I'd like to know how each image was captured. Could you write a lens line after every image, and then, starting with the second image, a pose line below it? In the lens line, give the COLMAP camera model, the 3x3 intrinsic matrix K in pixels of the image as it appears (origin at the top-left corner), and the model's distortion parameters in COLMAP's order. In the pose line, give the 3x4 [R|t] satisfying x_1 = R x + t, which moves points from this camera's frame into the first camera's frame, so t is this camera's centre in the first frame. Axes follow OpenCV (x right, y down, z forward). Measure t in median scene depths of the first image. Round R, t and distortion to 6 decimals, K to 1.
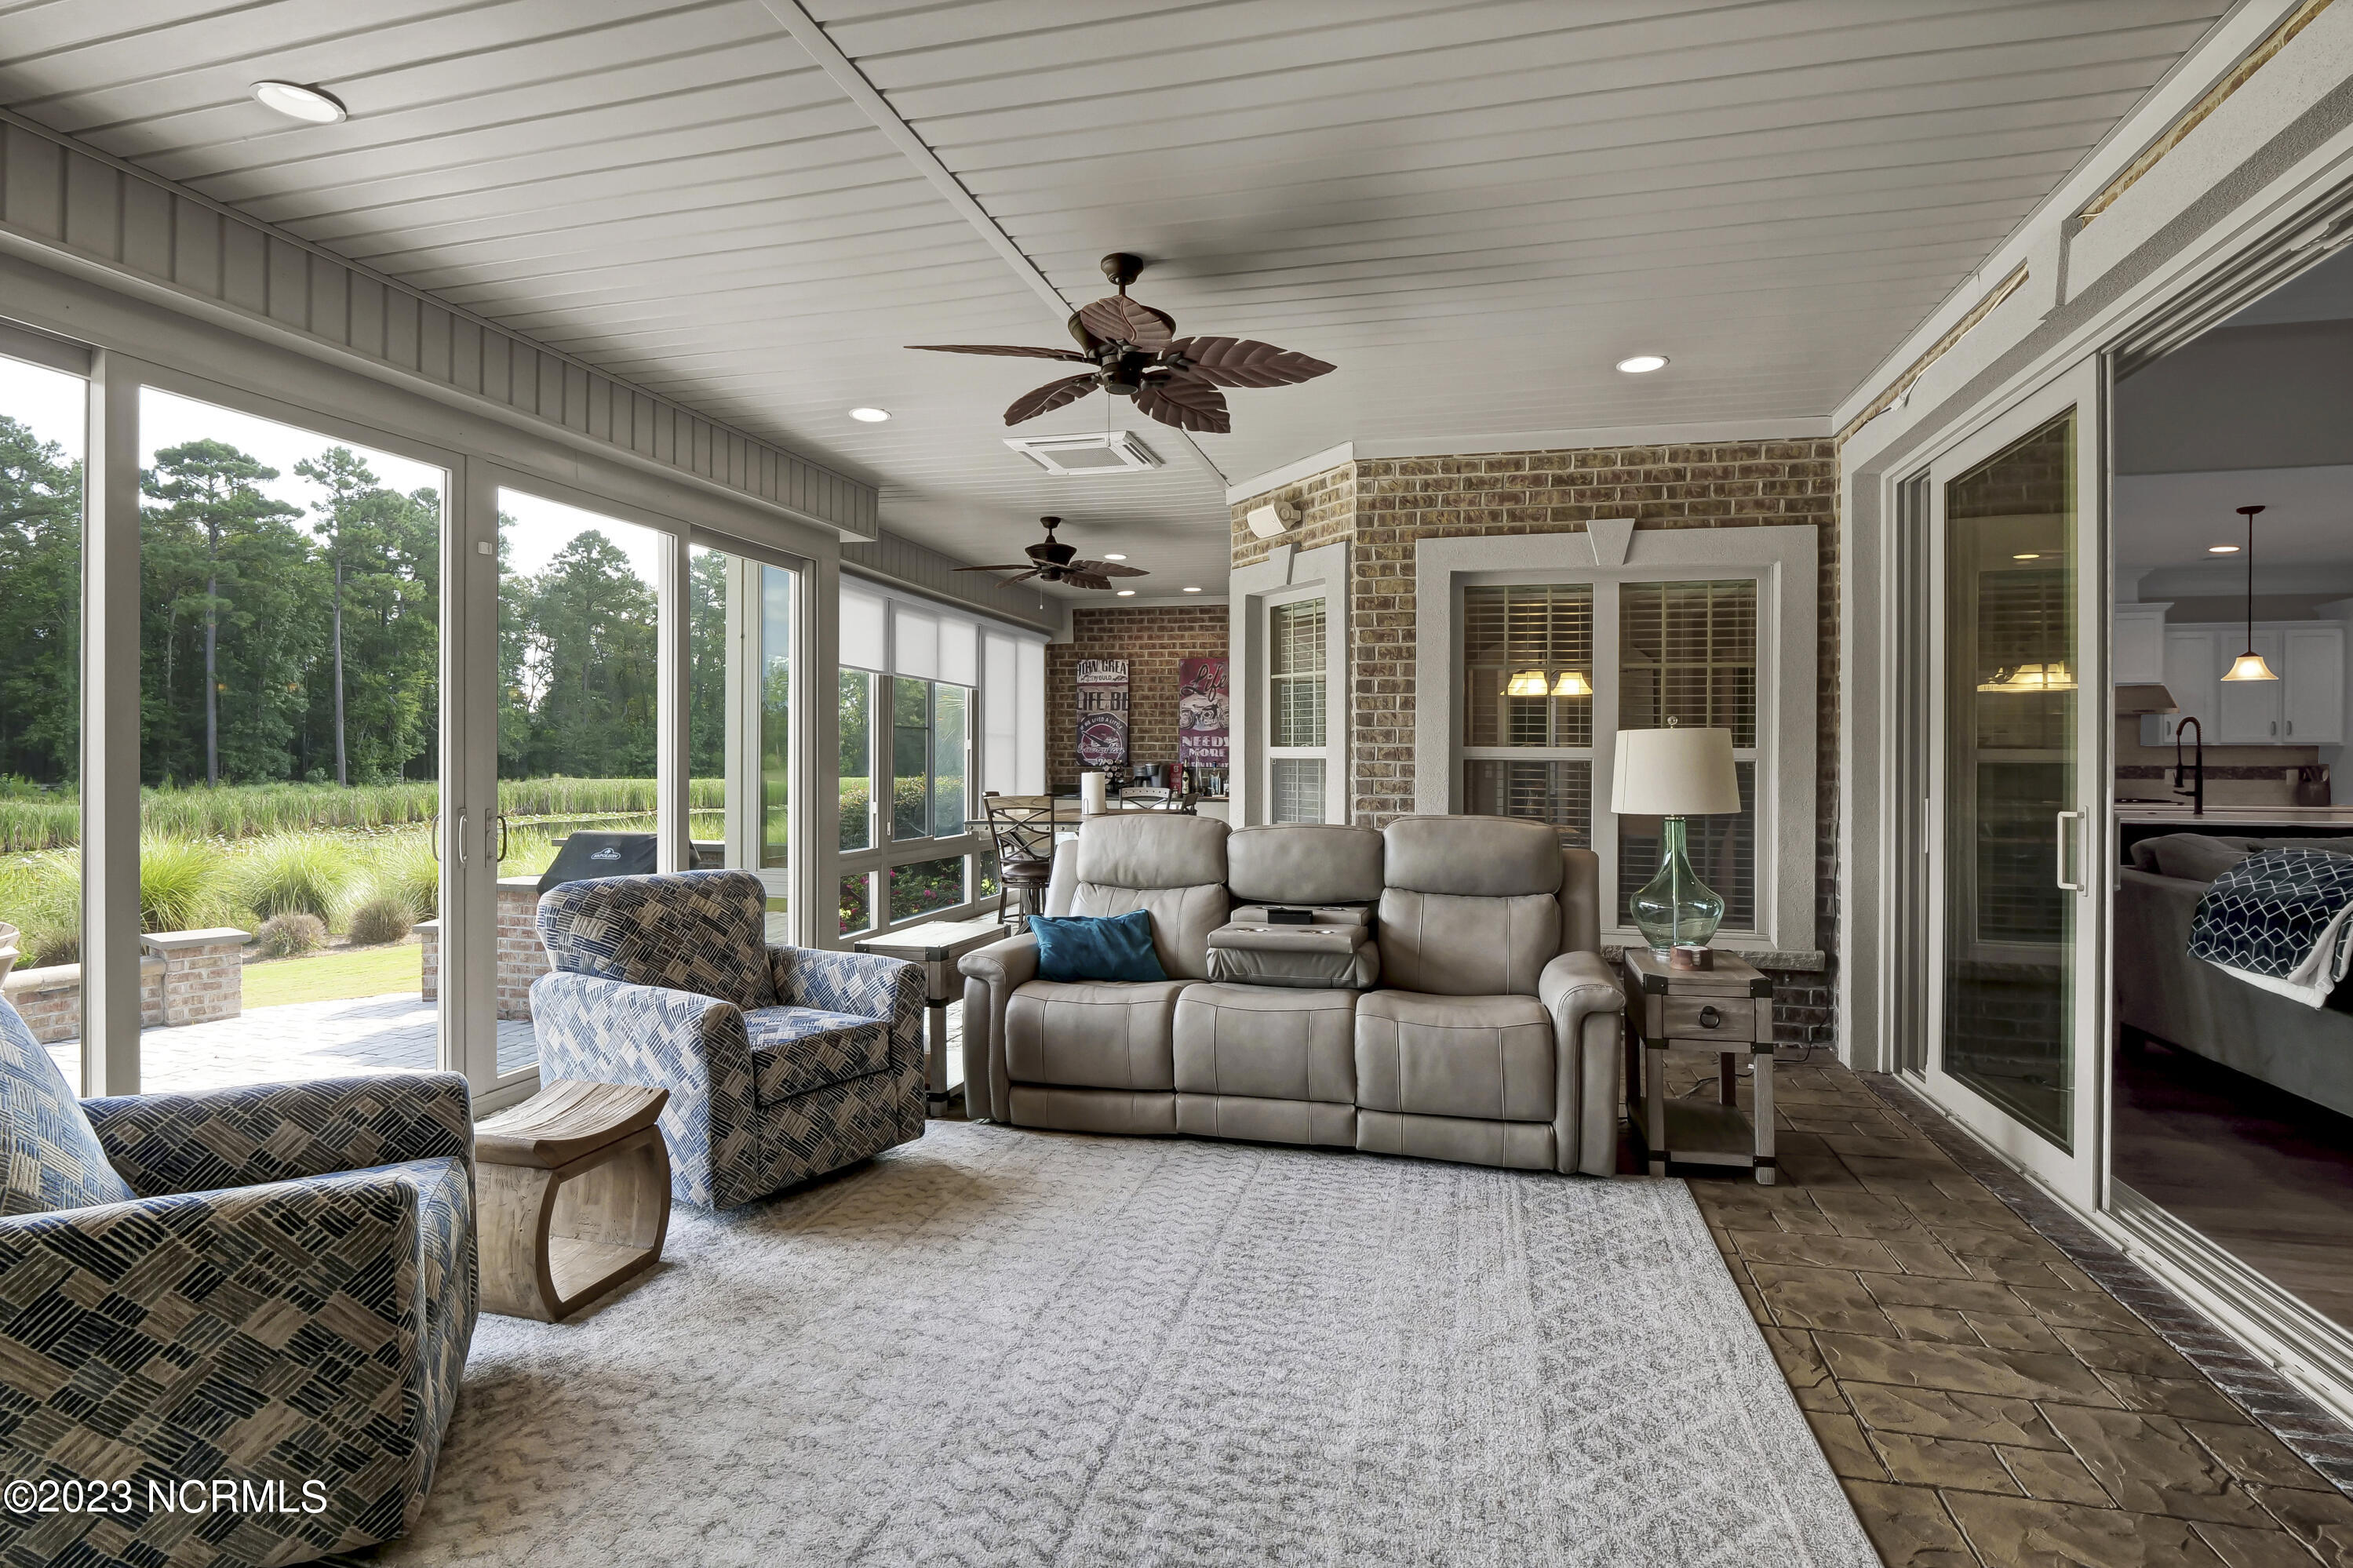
lens RADIAL K [[1171.3, 0, 1152.8], [0, 1171.3, 773.8], [0, 0, 1]] dist [-0.012898, 0.000832]
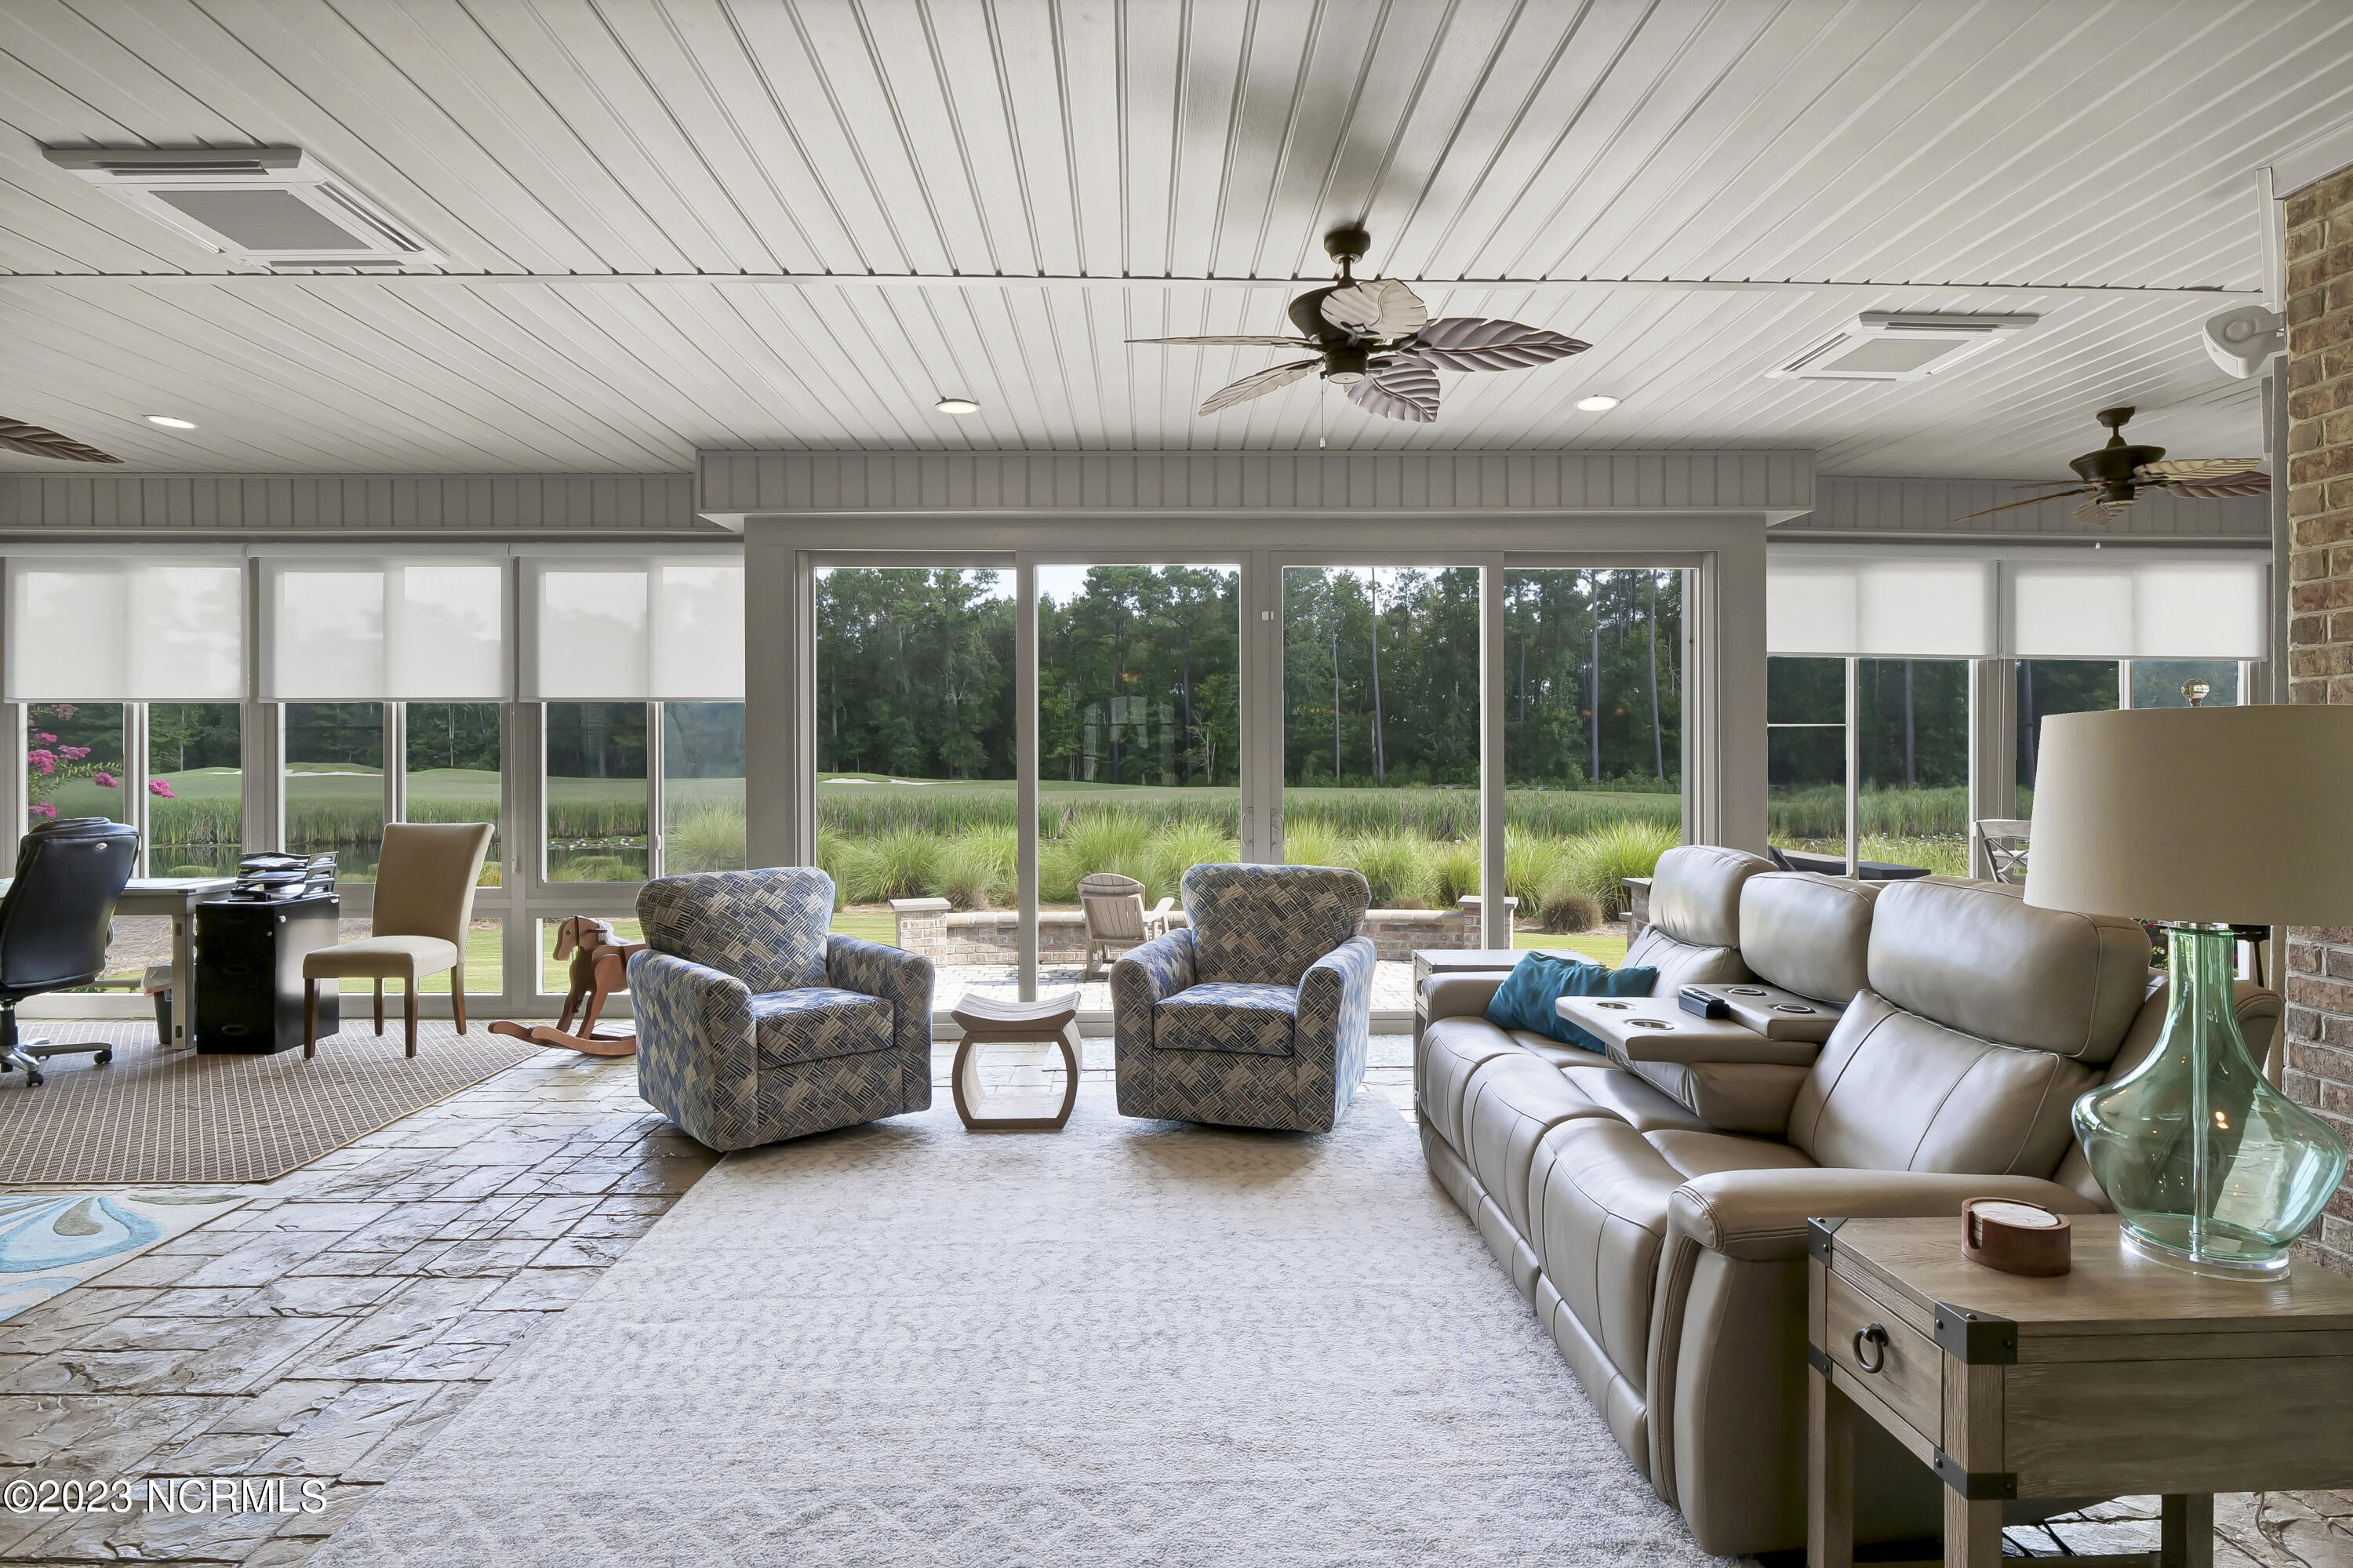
lens RADIAL K [[1171.5, 0, 1162.9], [0, 1171.5, 768.0], [0, 0, 1]] dist [-0.012898, 0.000832]
pose [[0.290811, 0.000276, -0.956781, 0.536214], [-0.007390, 0.999971, -0.001958, -0.010008], [0.956752, 0.007640, 0.290804, 0.386099]]
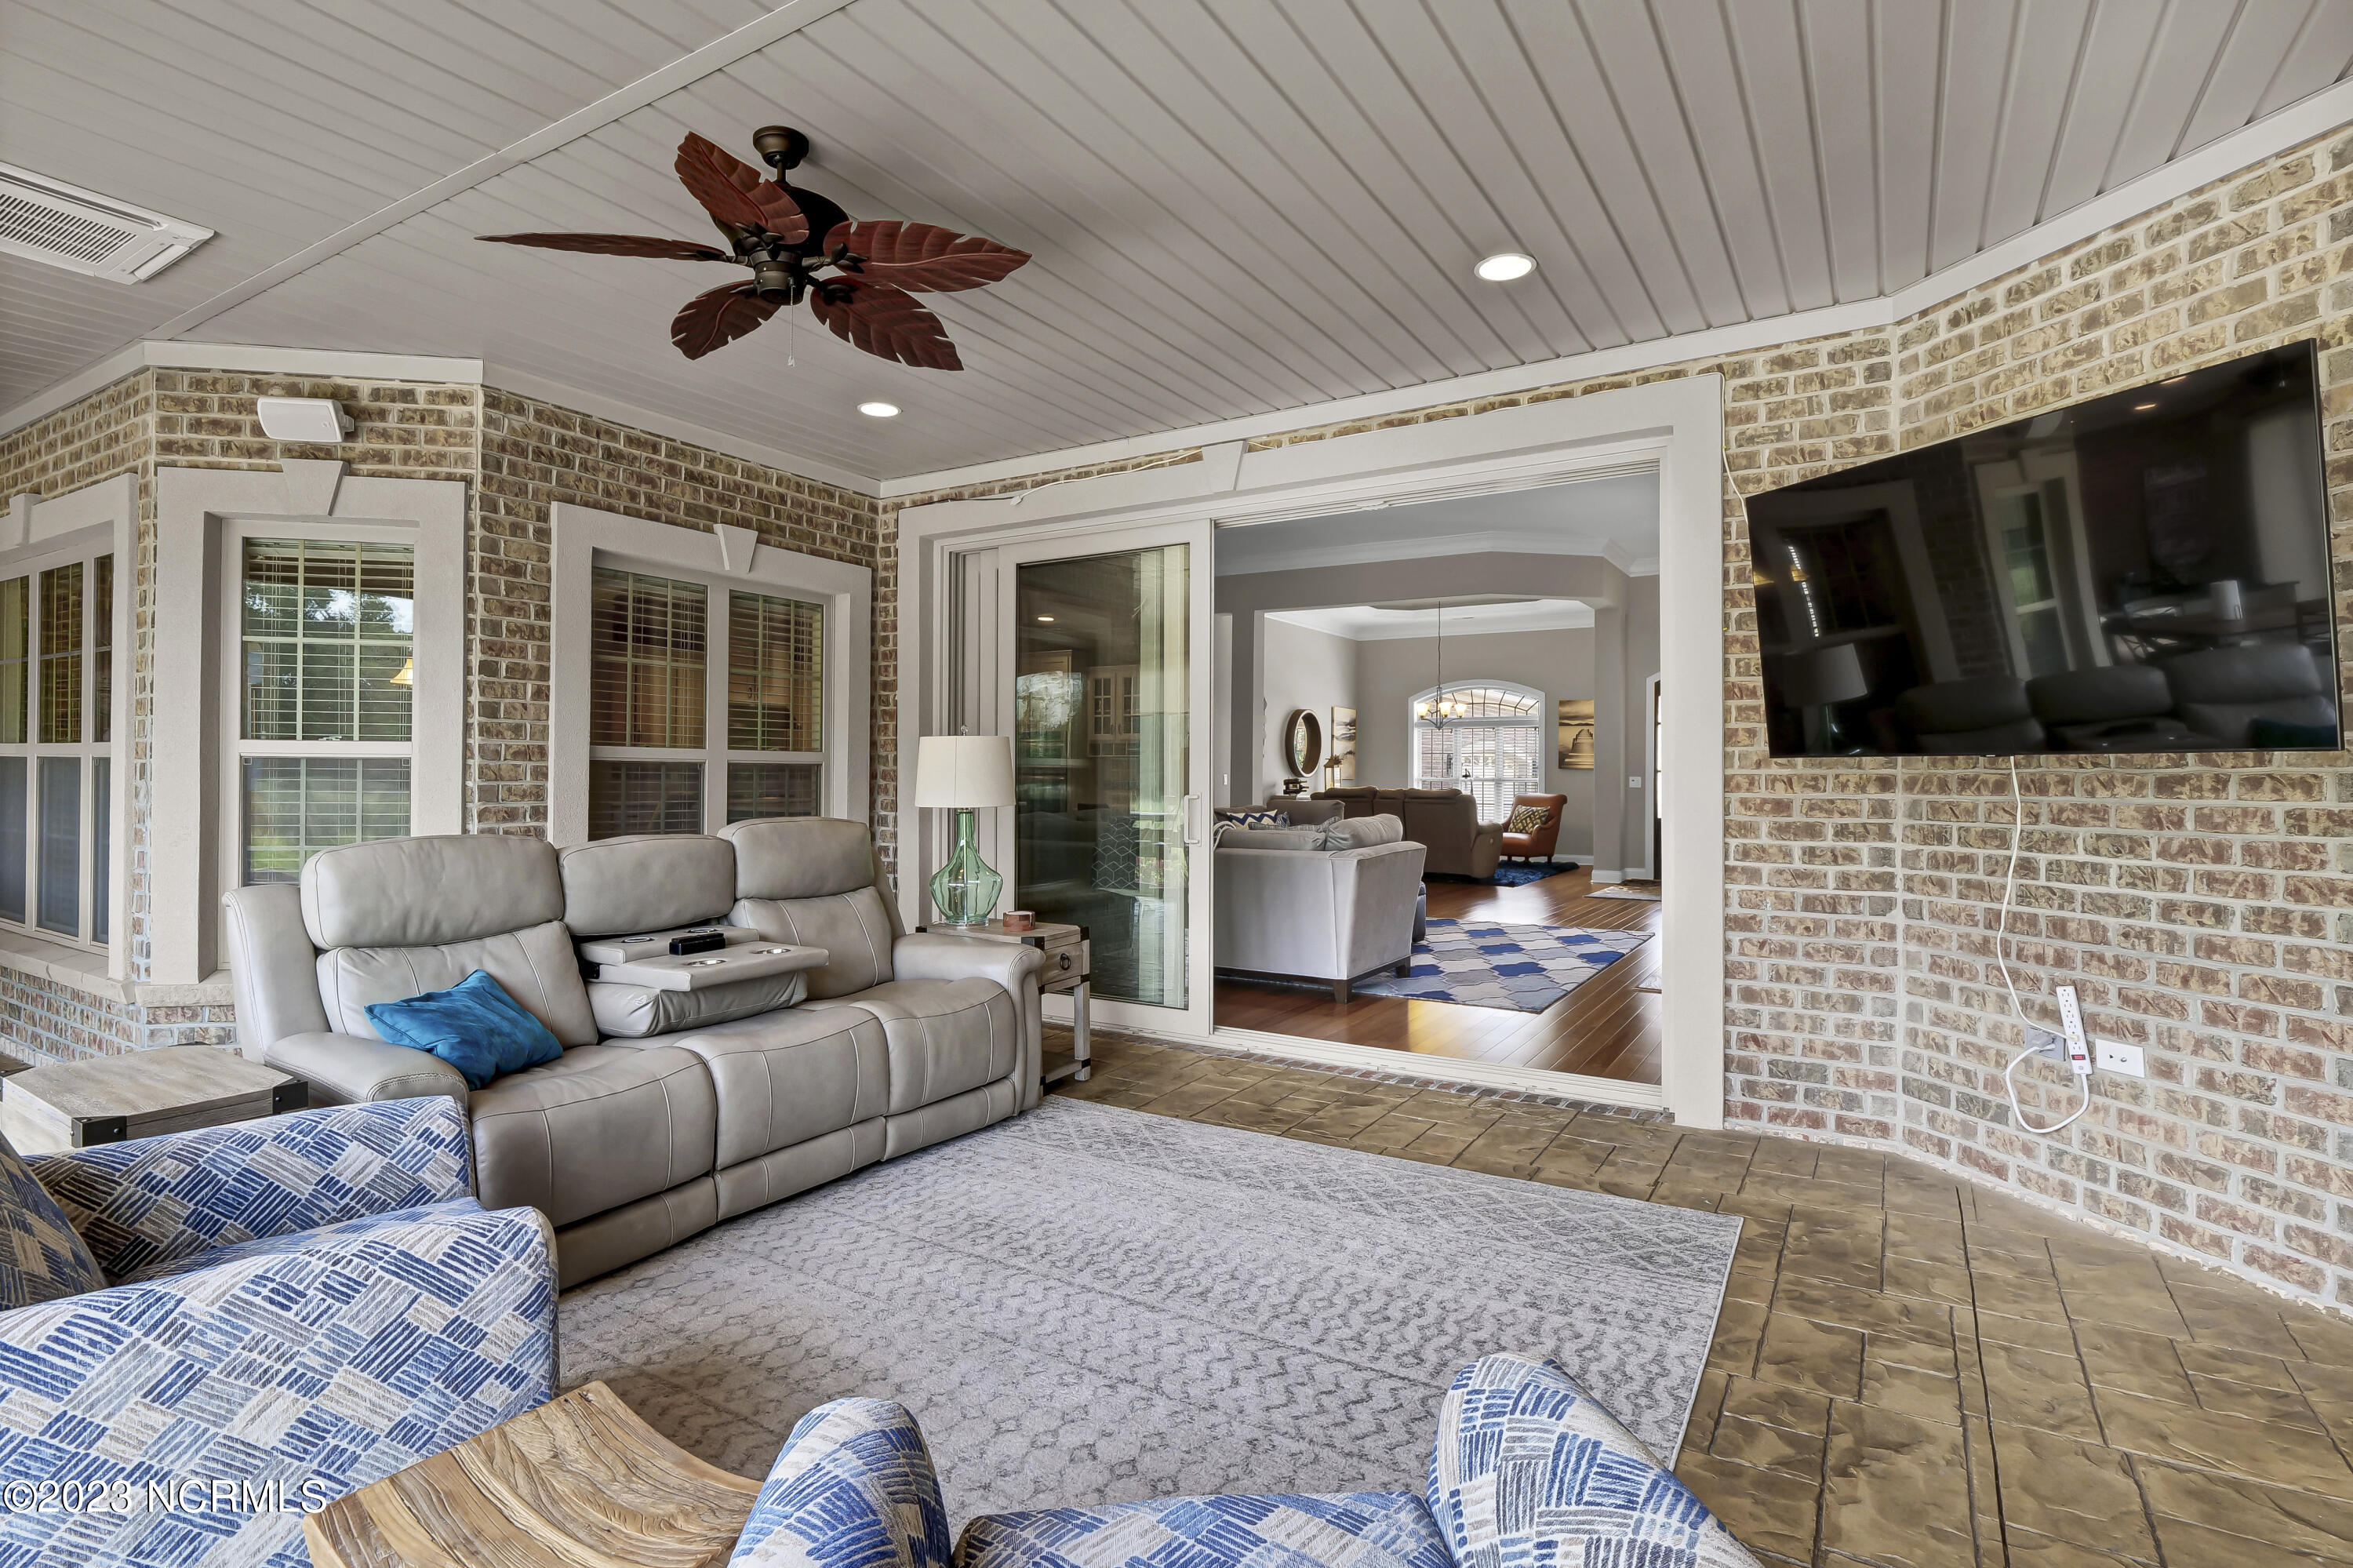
lens RADIAL K [[1171.5, 0, 1157.4], [0, 1171.5, 772.1], [0, 0, 1]] dist [-0.012898, 0.000832]
pose [[0.291277, -0.001427, 0.956638, -0.467864], [0.007558, 0.999971, -0.000810, 0.000737], [-0.956609, 0.007466, 0.291279, 0.338751]]
